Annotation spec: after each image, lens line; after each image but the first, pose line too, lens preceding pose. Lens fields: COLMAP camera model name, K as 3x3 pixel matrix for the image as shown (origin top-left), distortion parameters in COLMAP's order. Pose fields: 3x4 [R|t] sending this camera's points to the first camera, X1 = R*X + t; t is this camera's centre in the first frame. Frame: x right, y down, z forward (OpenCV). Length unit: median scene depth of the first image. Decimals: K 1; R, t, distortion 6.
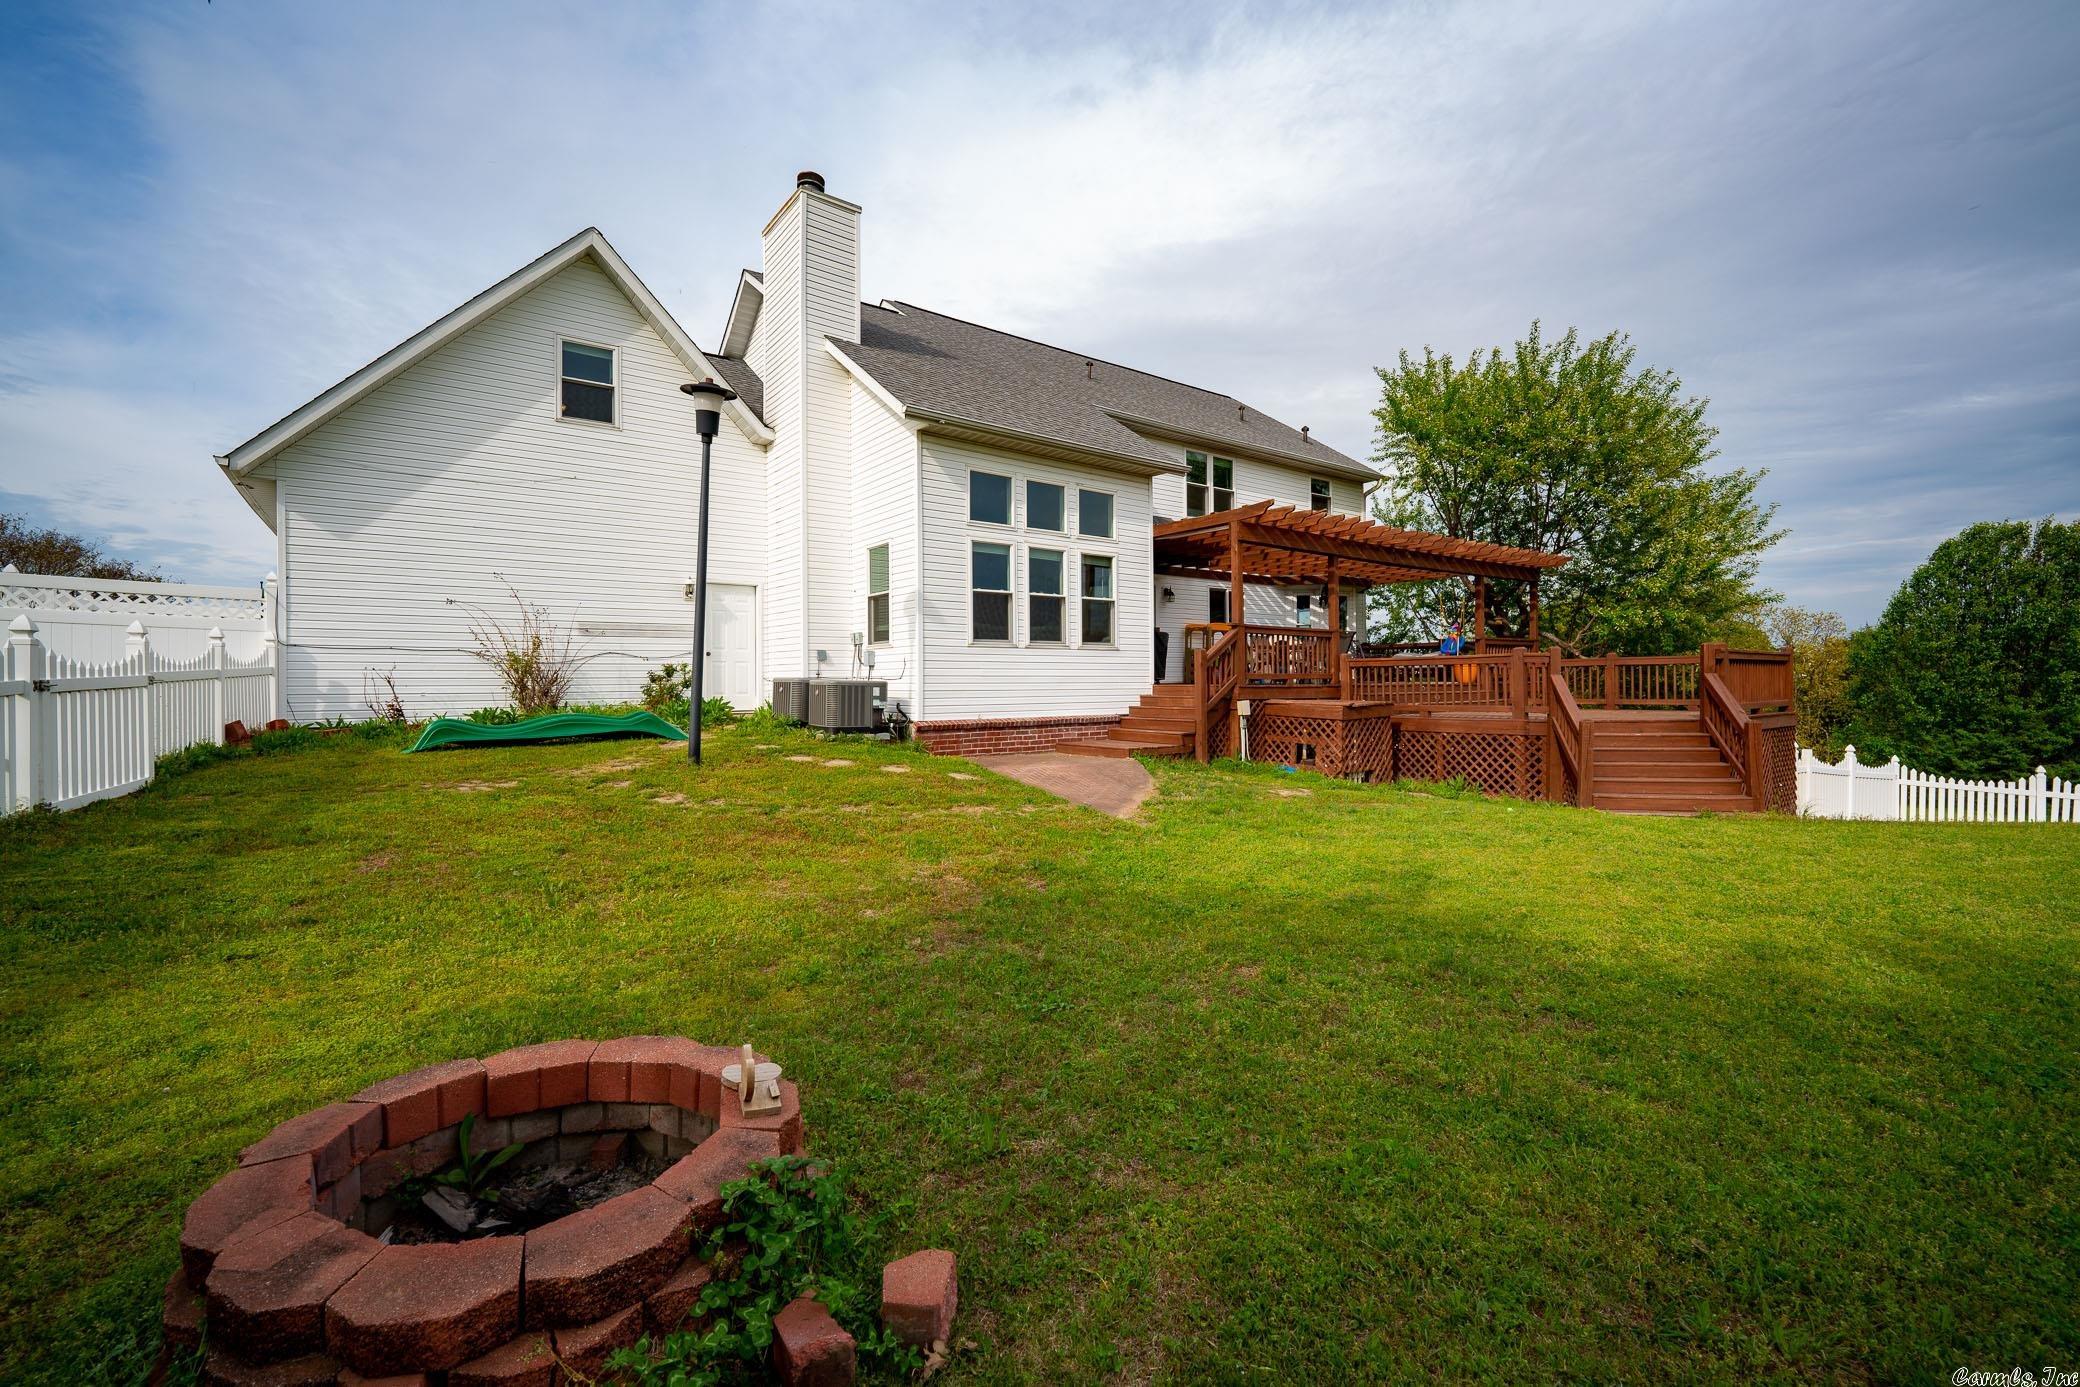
lens RADIAL K [[842.5, 0, 1040.0], [0, 842.5, 693.5], [0, 0, 1]] dist [0.000633, 0.000008]
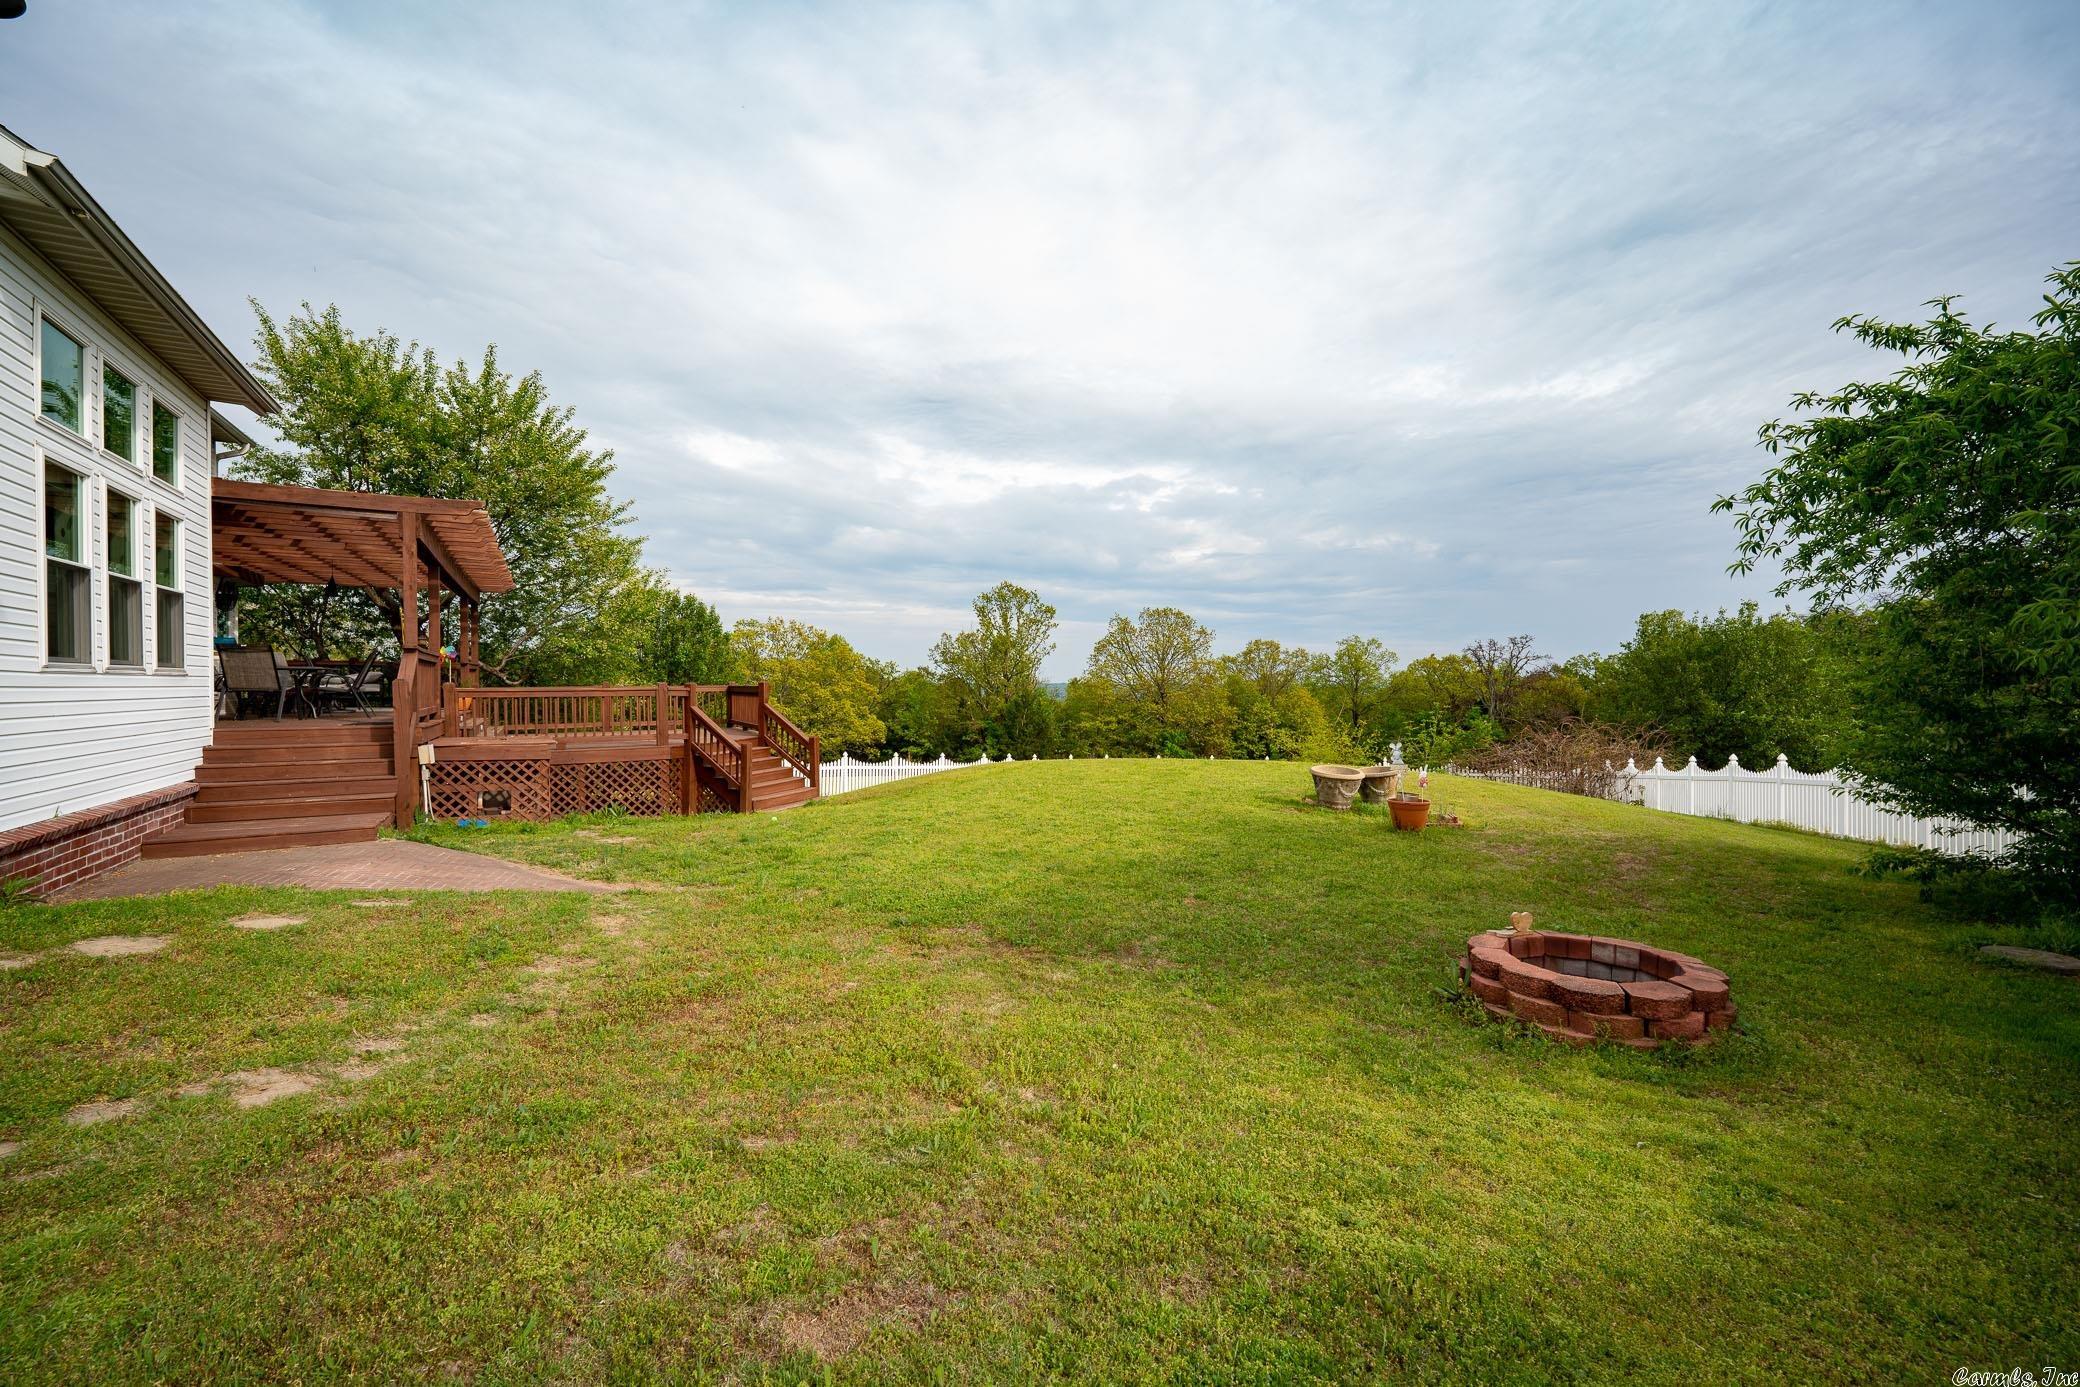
lens RADIAL K [[890.4, 0, 1040.0], [0, 890.4, 693.5], [0, 0, 1]] dist [0.000089, -0.000008]
pose [[0.133558, -0.007959, 0.991009, -0.501364], [0.017663, 0.999828, 0.005650, -0.033930], [-0.990884, 0.016749, 0.133676, 0.341127]]
